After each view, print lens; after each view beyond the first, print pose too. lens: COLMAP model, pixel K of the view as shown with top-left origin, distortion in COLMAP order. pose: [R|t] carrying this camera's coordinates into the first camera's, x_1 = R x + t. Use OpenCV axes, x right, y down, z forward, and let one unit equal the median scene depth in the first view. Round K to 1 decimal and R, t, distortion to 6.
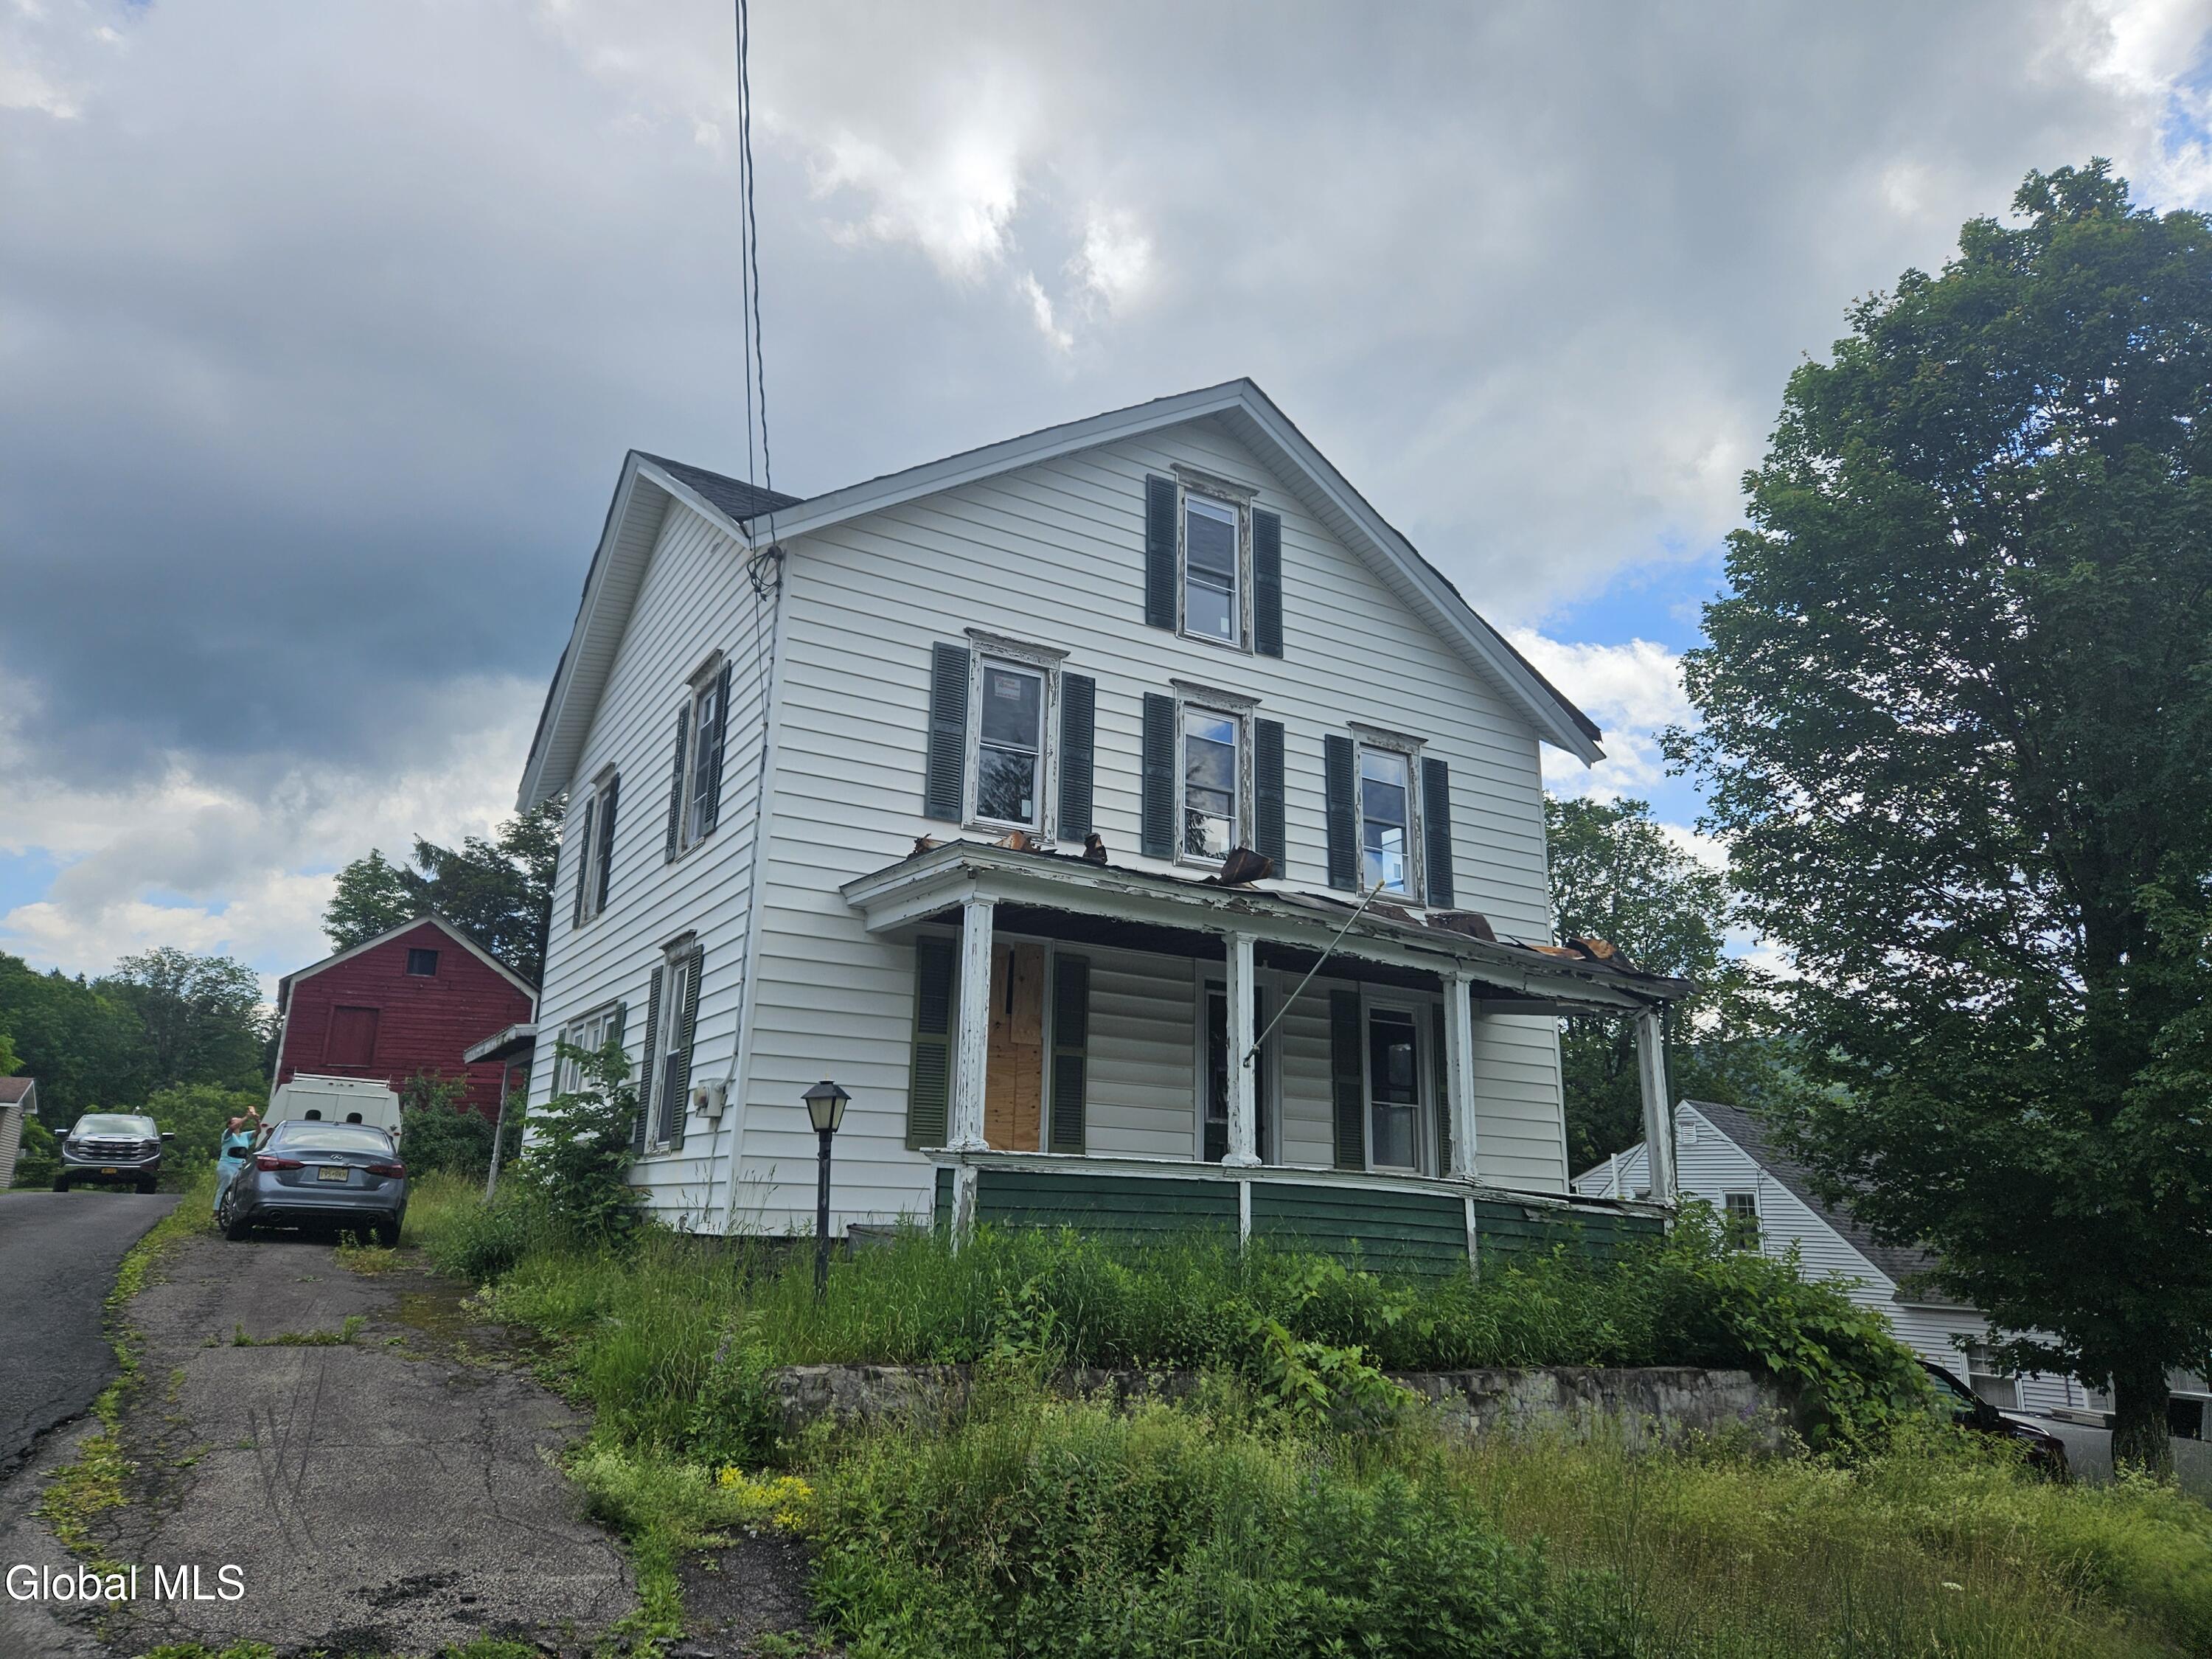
lens RADIAL K [[1504.2, 0, 1106.0], [0, 1504.2, 829.5], [0, 0, 1]] dist [0.058783, -0.001385]
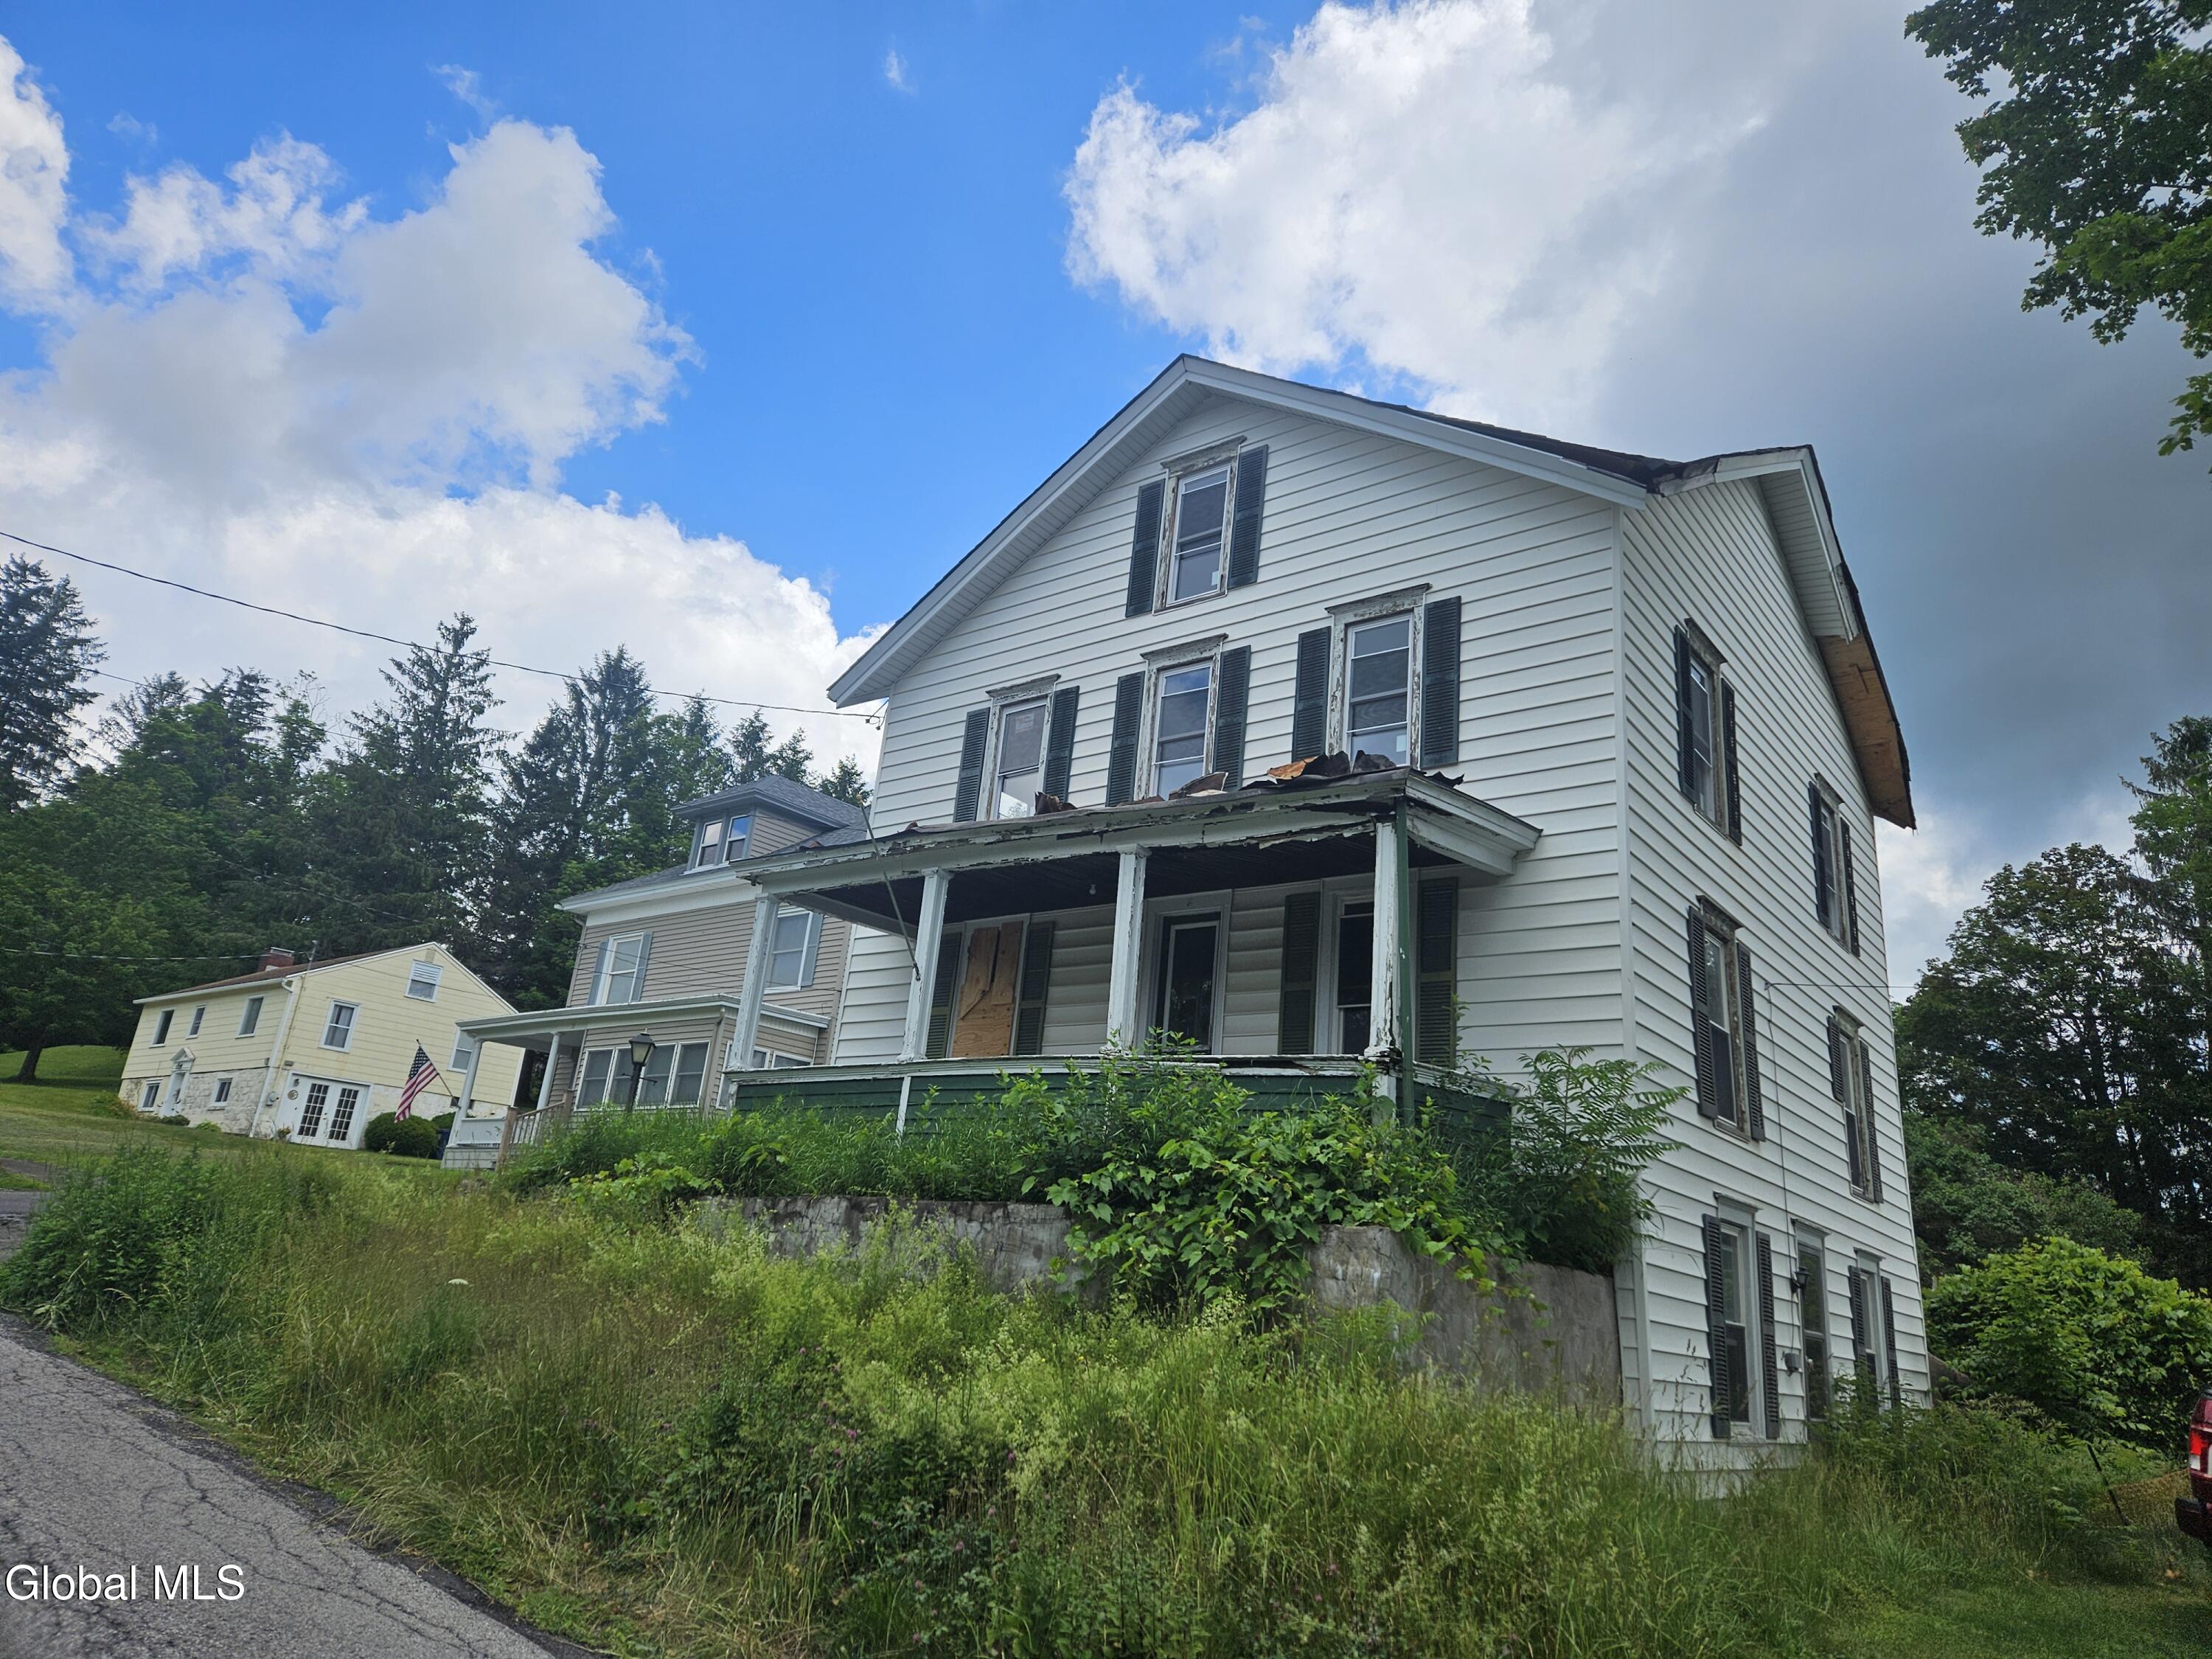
lens RADIAL K [[1504.2, 0, 1106.0], [0, 1504.2, 829.5], [0, 0, 1]] dist [0.058783, -0.001385]
pose [[0.367333, -0.287750, -0.884458, 0.966630], [0.161415, 0.956232, -0.244062, 0.283330], [0.915976, -0.053113, 0.397703, 0.544807]]
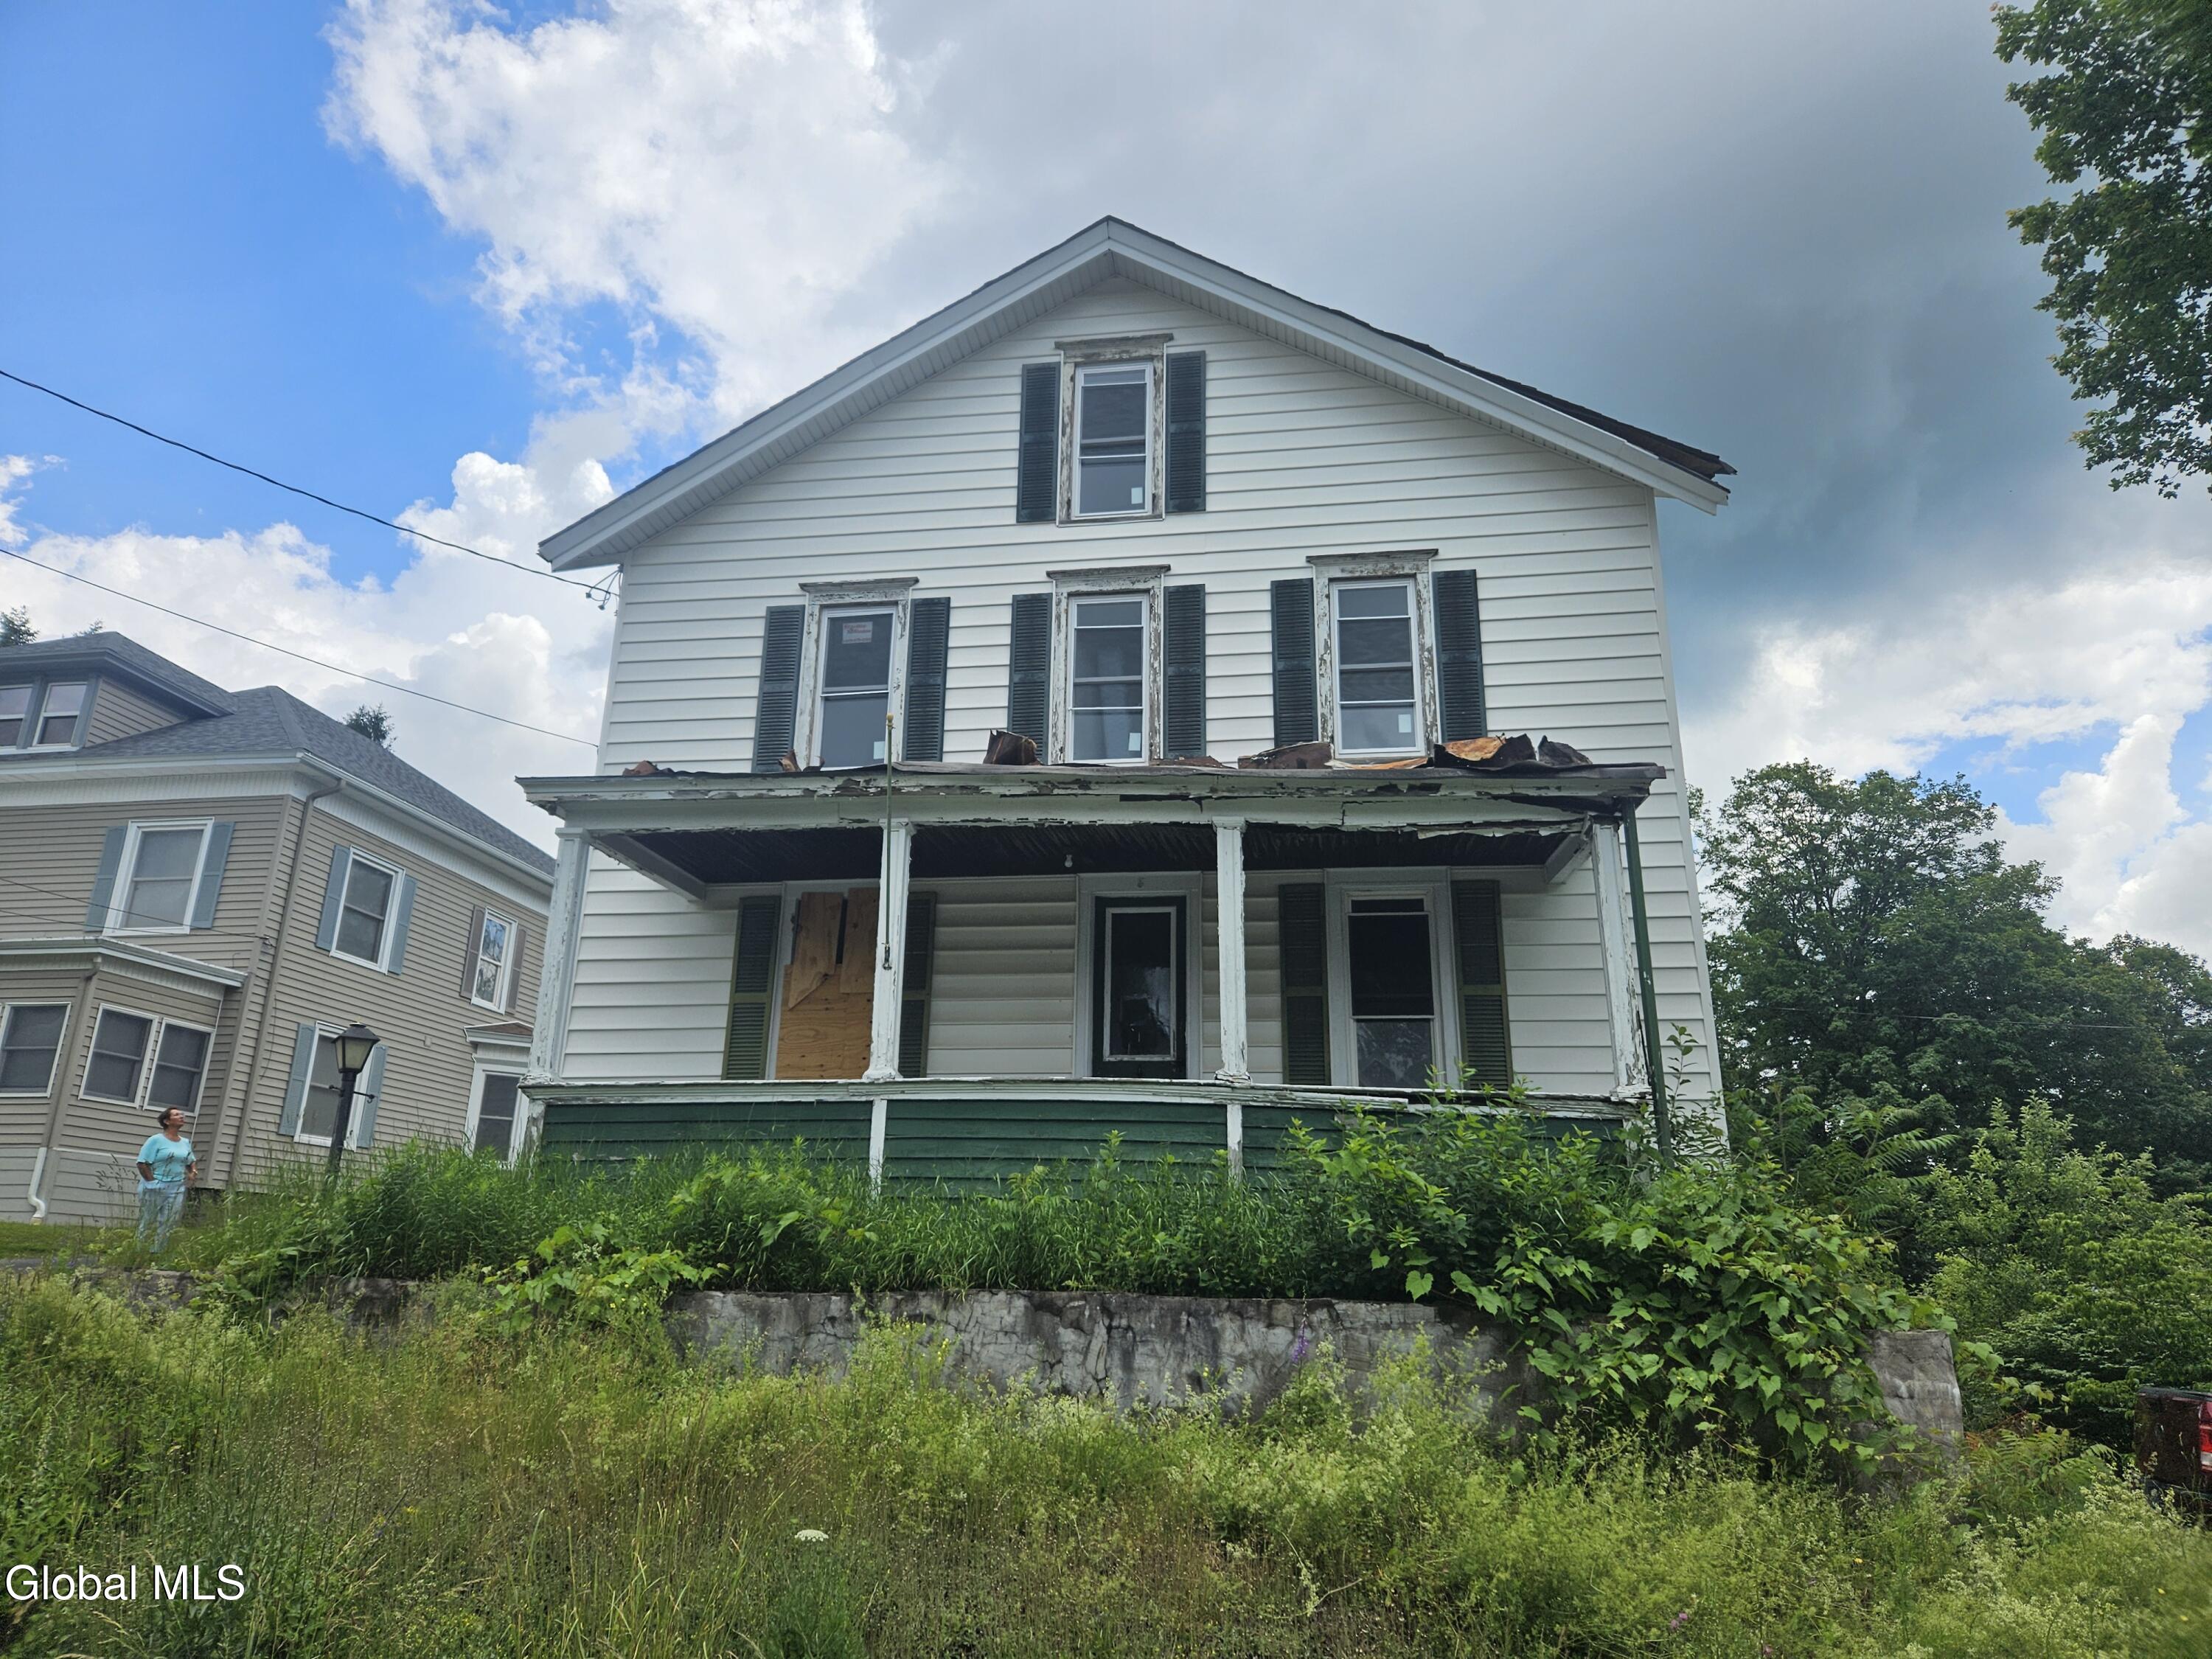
lens RADIAL K [[1506.2, 0, 1108.2], [0, 1506.2, 846.0], [0, 0, 1]] dist [0.052000, -0.003057]
pose [[0.775832, -0.202212, -0.597658, 0.576345], [0.166901, 0.979282, -0.114673, 0.167263], [0.608464, -0.010783, 0.793508, 0.318352]]
